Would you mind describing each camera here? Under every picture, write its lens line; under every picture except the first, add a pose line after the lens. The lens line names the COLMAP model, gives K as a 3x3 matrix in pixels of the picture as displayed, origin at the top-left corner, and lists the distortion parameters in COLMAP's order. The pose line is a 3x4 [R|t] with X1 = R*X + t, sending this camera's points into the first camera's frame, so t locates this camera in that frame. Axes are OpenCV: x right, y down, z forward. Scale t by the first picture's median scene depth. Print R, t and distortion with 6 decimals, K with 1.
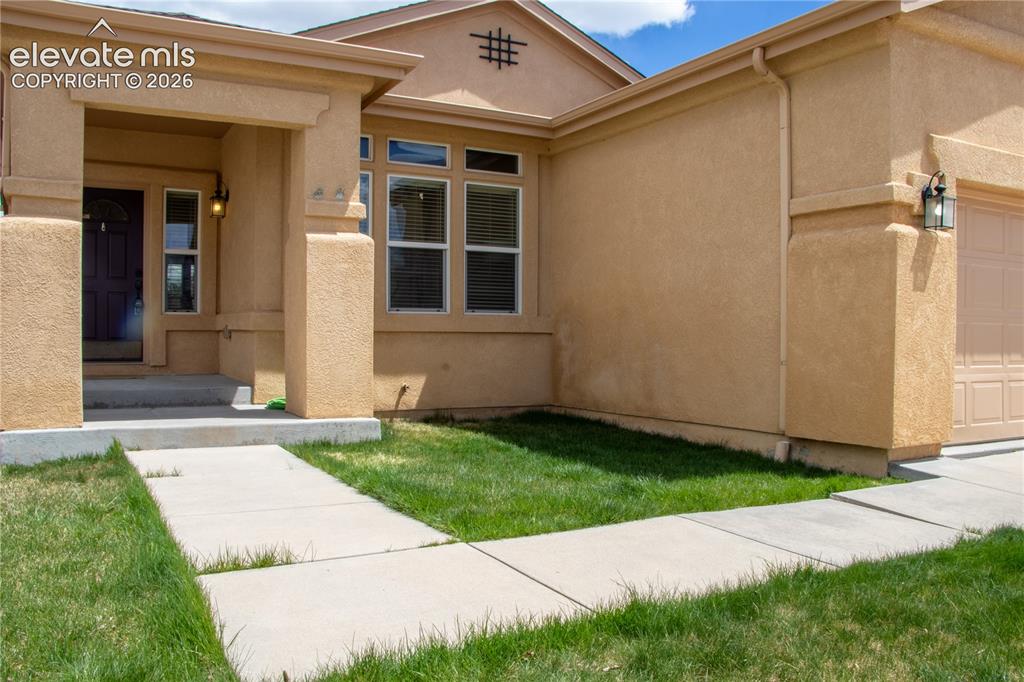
lens RADIAL K [[847.6, 0, 511.5], [0, 847.6, 346.9], [0, 0, 1]] dist [-0.177158, 0.137777]
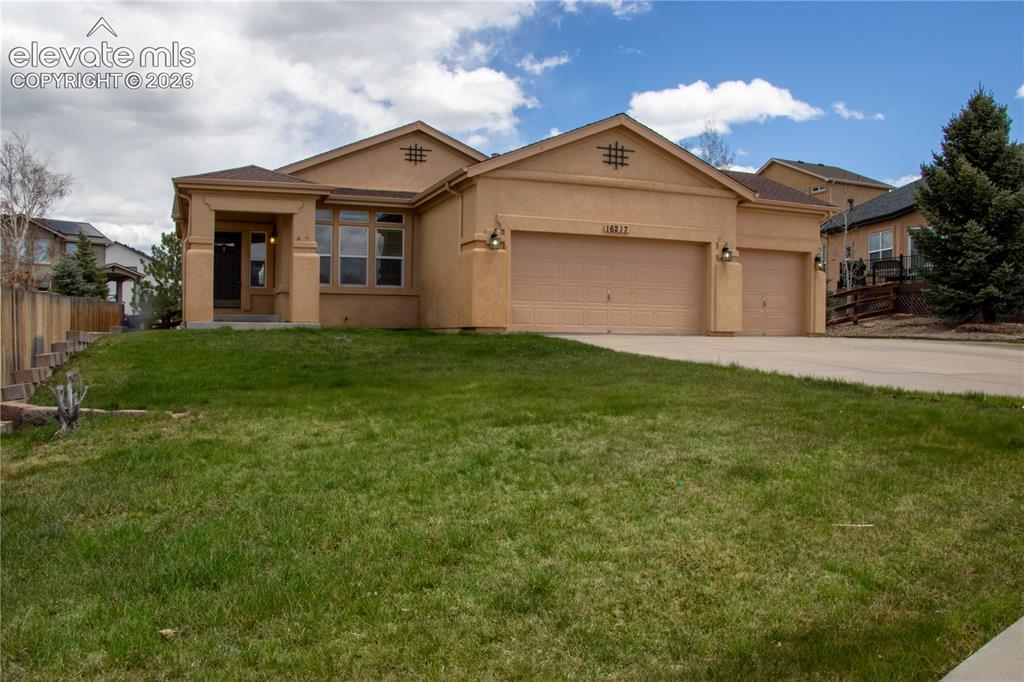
lens RADIAL K [[847.6, 0, 512.8], [0, 847.6, 337.9], [0, 0, 1]] dist [-0.177158, 0.137777]
pose [[0.989618, 0.004707, -0.143643, 0.789766], [-0.006241, 0.999928, -0.010235, 0.148875], [0.143585, 0.011025, 0.989577, -1.465363]]
